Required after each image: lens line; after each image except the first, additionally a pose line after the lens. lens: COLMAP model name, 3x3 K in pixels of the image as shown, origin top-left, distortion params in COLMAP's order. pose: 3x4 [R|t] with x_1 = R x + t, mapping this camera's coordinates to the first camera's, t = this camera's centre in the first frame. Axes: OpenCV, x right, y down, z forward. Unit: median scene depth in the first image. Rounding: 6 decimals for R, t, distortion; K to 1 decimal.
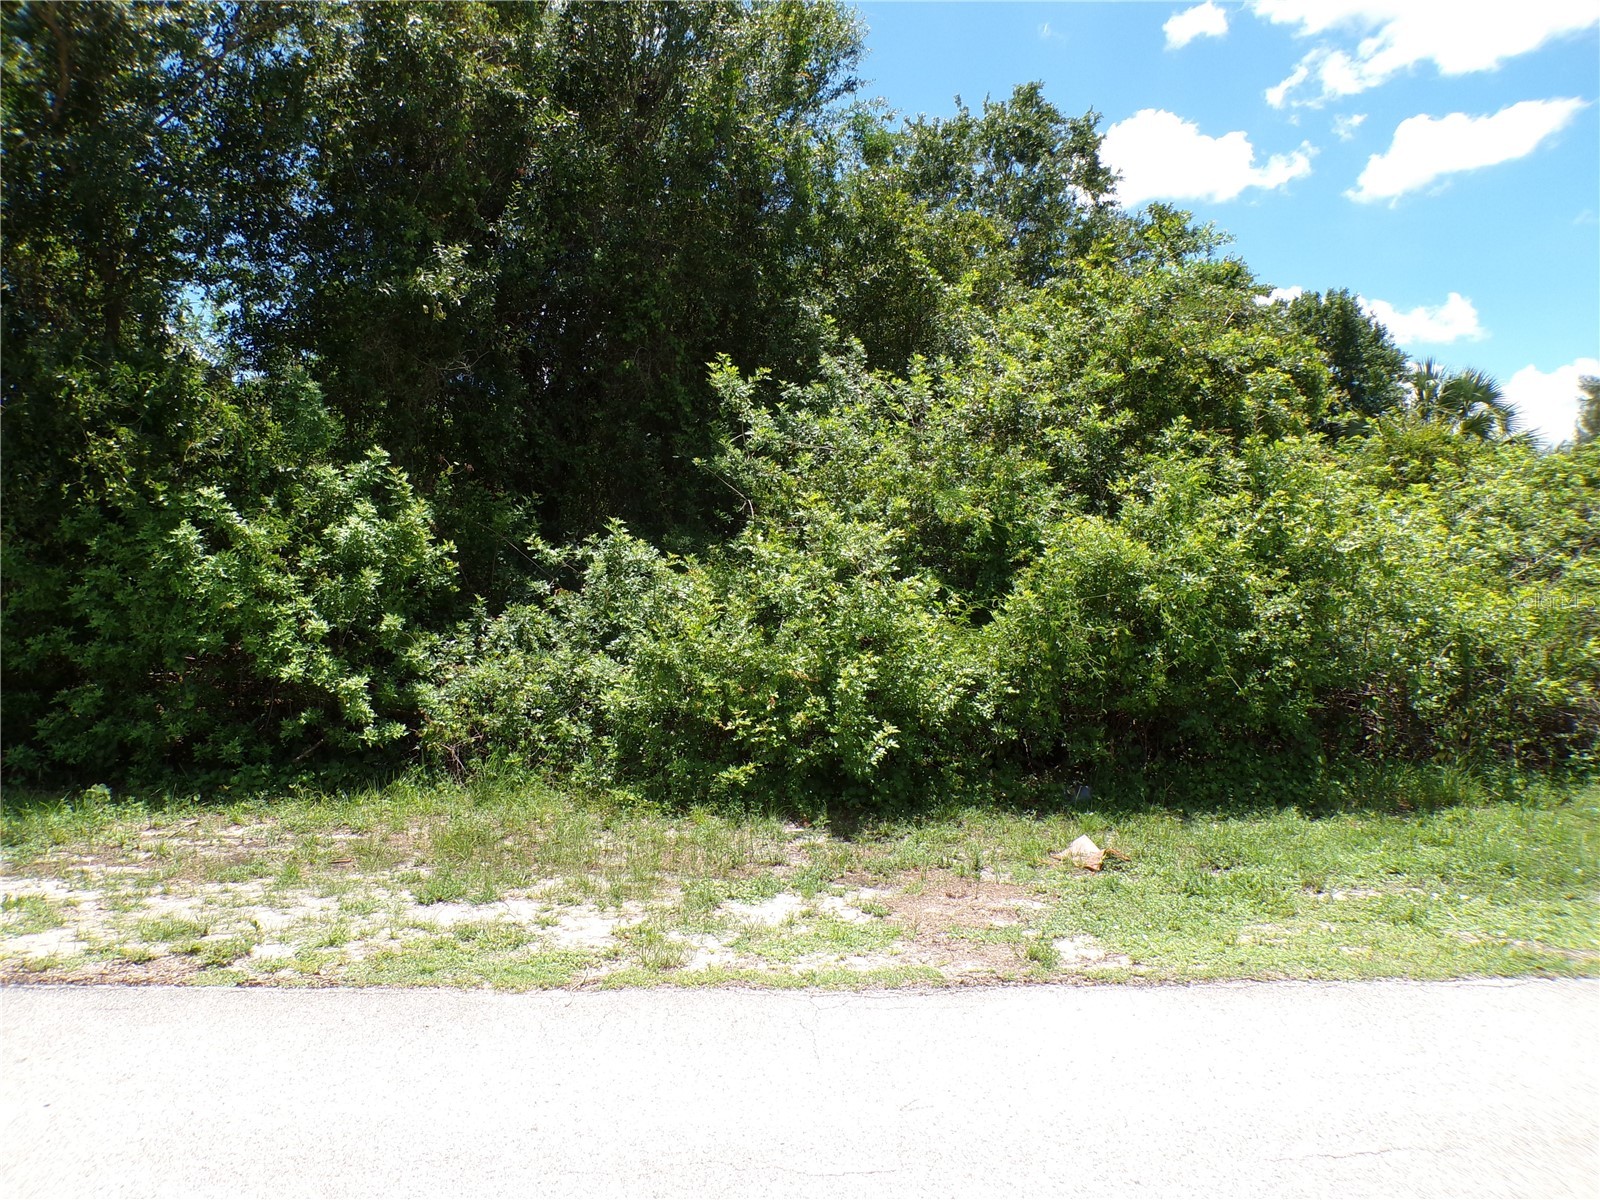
lens RADIAL K [[1087.7, 0, 800.0], [0, 1087.7, 600.0], [0, 0, 1]] dist [-0.032164, -0.000701]
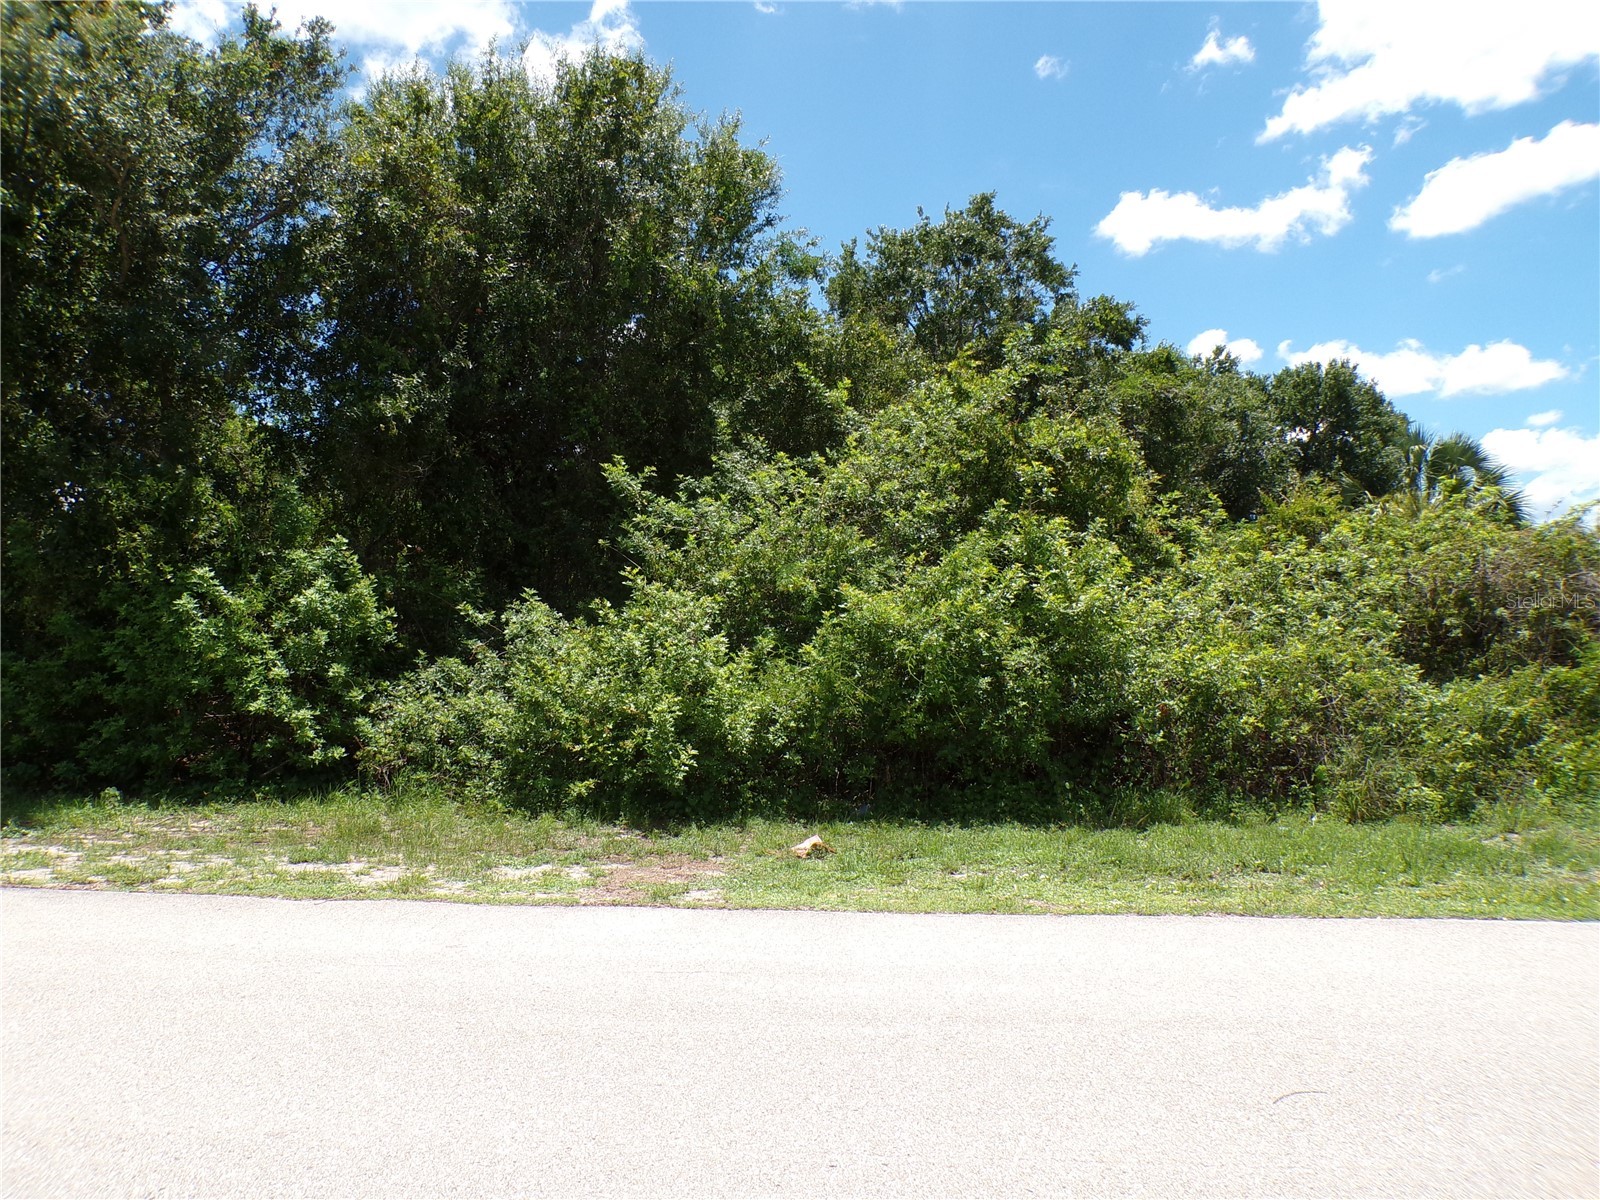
lens RADIAL K [[1087.7, 0, 800.0], [0, 1087.7, 600.0], [0, 0, 1]] dist [-0.032164, -0.000701]
pose [[0.995392, -0.006068, -0.095695, 0.299418], [0.000391, 0.998244, -0.059227, 0.013707], [0.095887, 0.058917, 0.993647, -0.242175]]
